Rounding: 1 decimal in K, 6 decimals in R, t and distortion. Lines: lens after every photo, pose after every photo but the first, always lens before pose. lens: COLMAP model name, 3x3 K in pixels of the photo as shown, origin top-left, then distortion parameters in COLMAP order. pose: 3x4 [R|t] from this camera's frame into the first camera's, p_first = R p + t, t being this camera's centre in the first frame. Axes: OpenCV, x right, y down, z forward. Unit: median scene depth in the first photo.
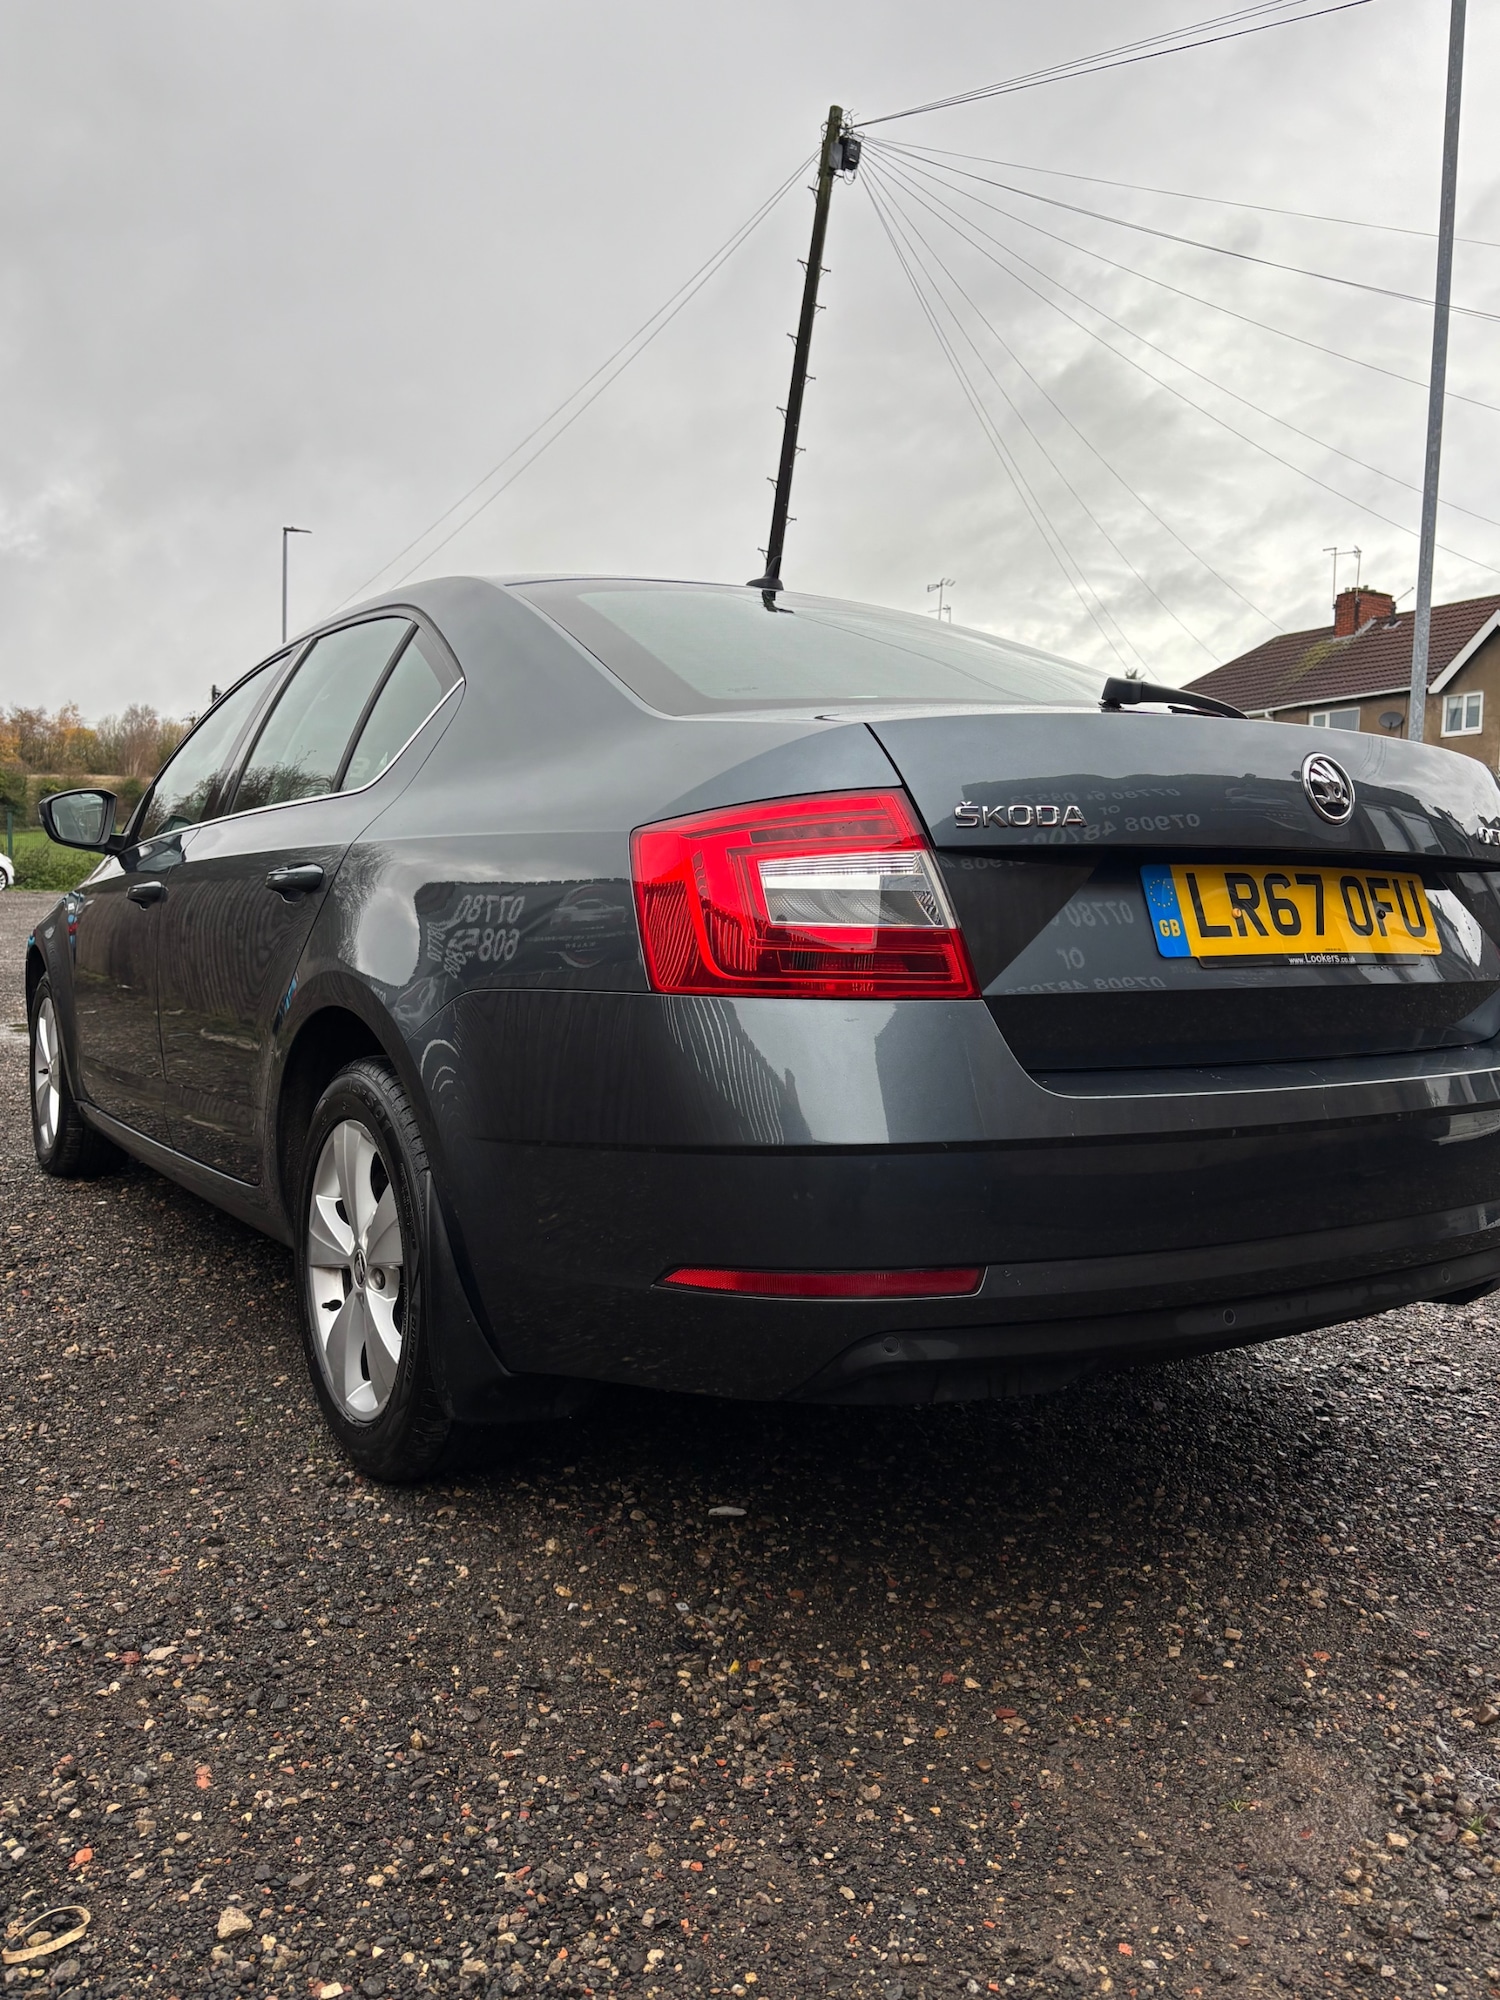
lens RADIAL K [[1684.9, 0, 771.8], [0, 1684.9, 980.3], [0, 0, 1]] dist [0.055843, -0.053875]
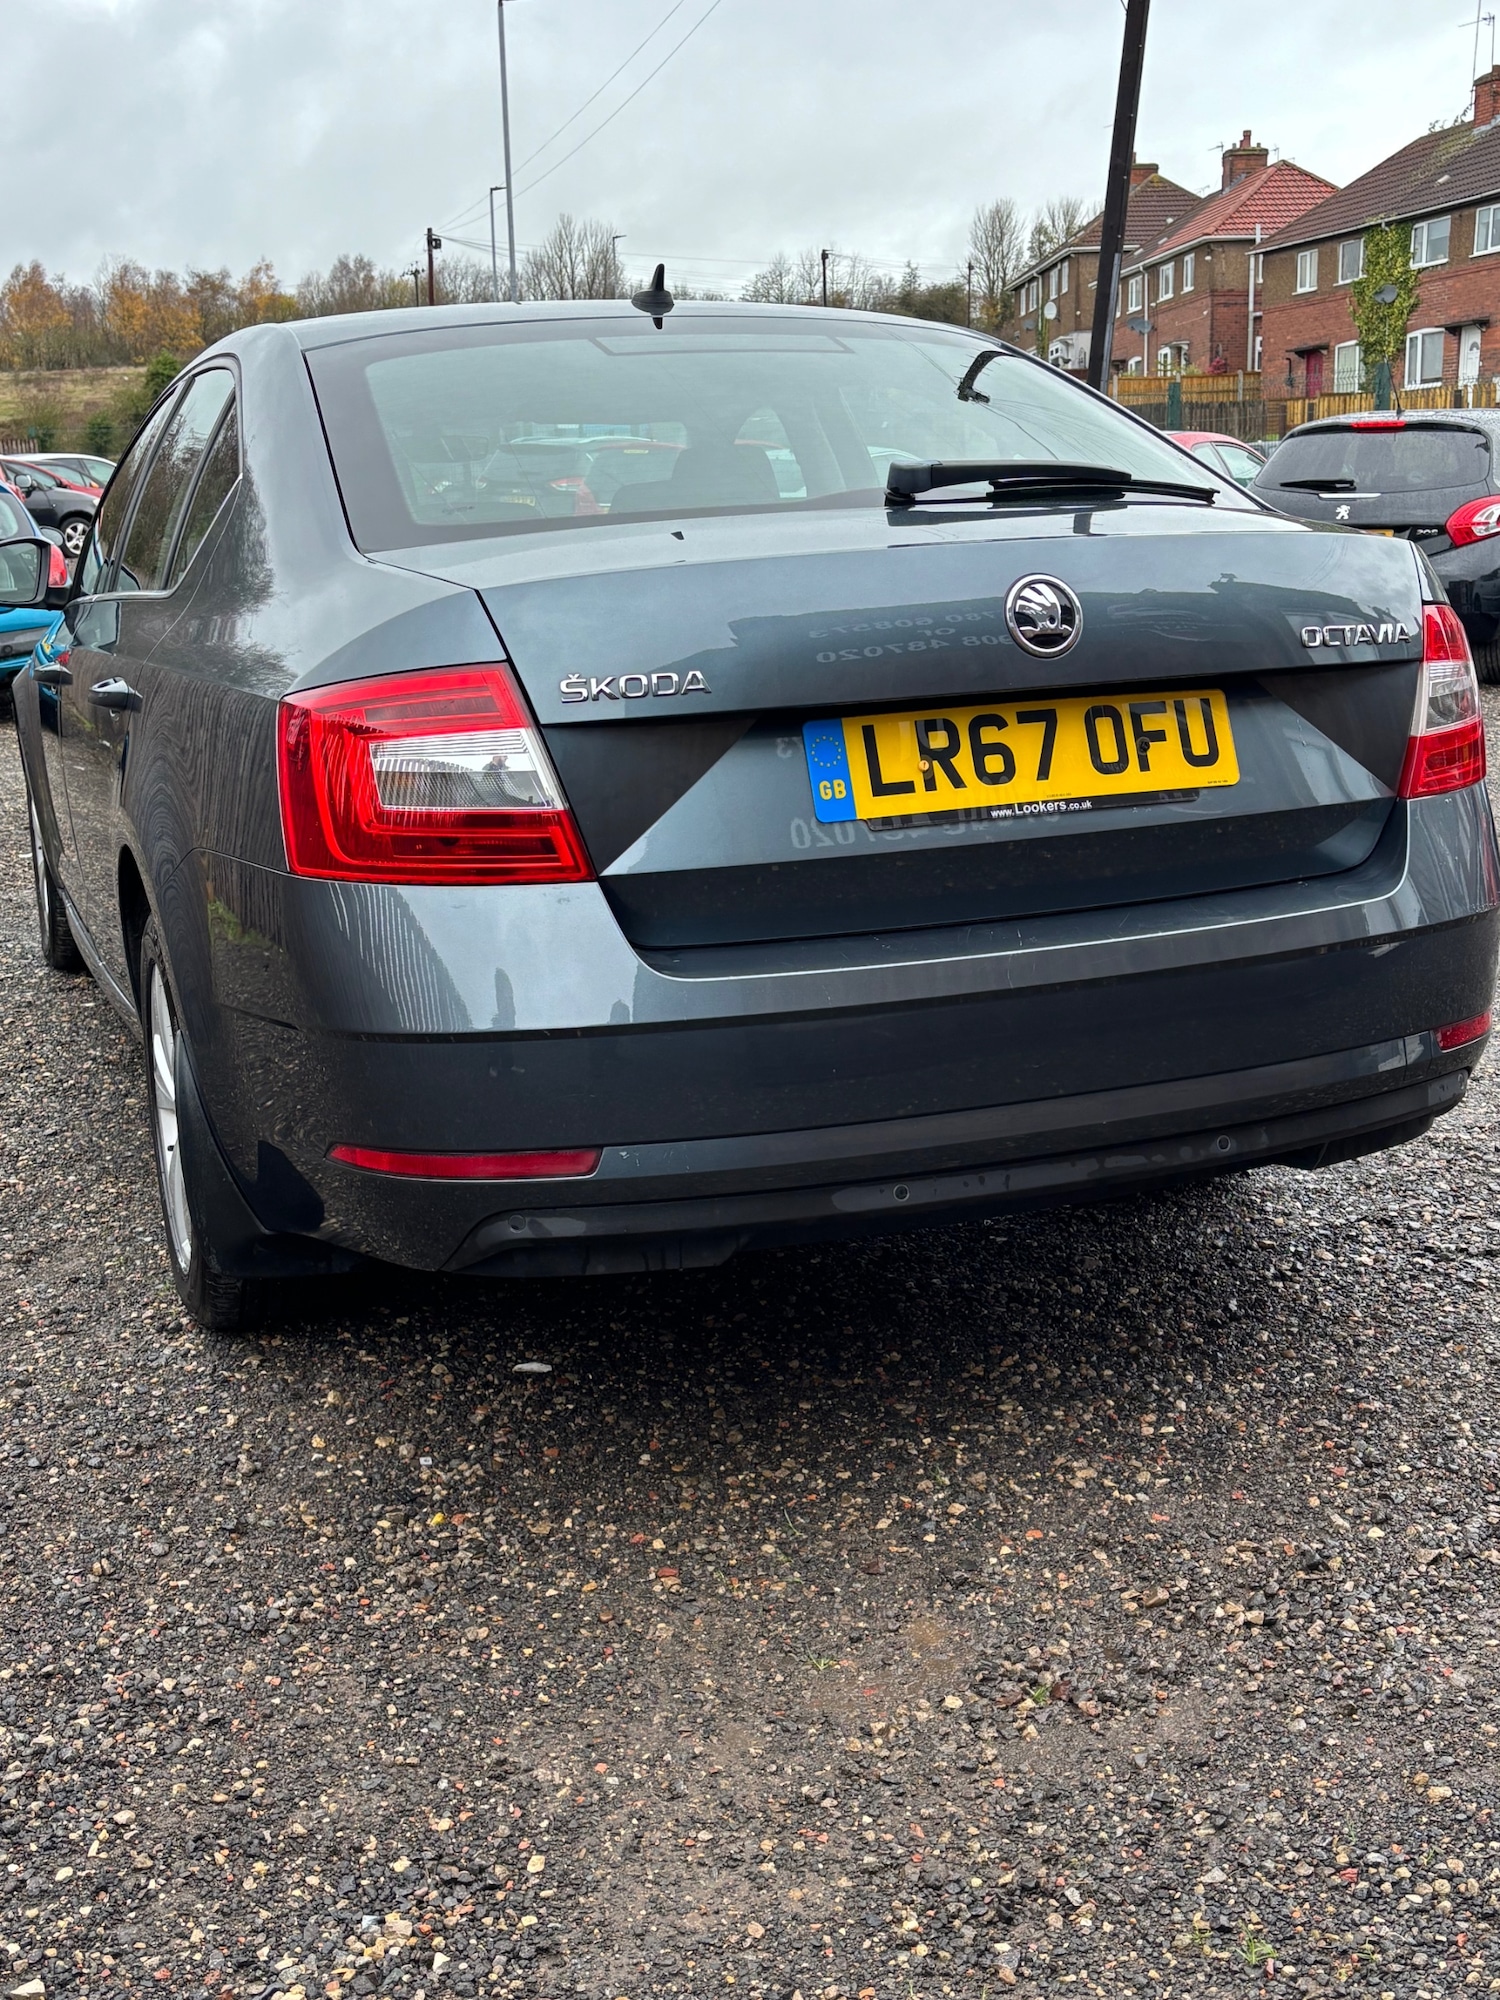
lens RADIAL K [[2398.9, 0, 750.0], [0, 2398.9, 1000.0], [0, 0, 1]] dist [0.212229, -0.828391]
pose [[0.975050, -0.002936, -0.221967, 0.491475], [0.039235, 0.986450, 0.159301, -0.131308], [0.218492, -0.164035, 0.961953, -0.316509]]
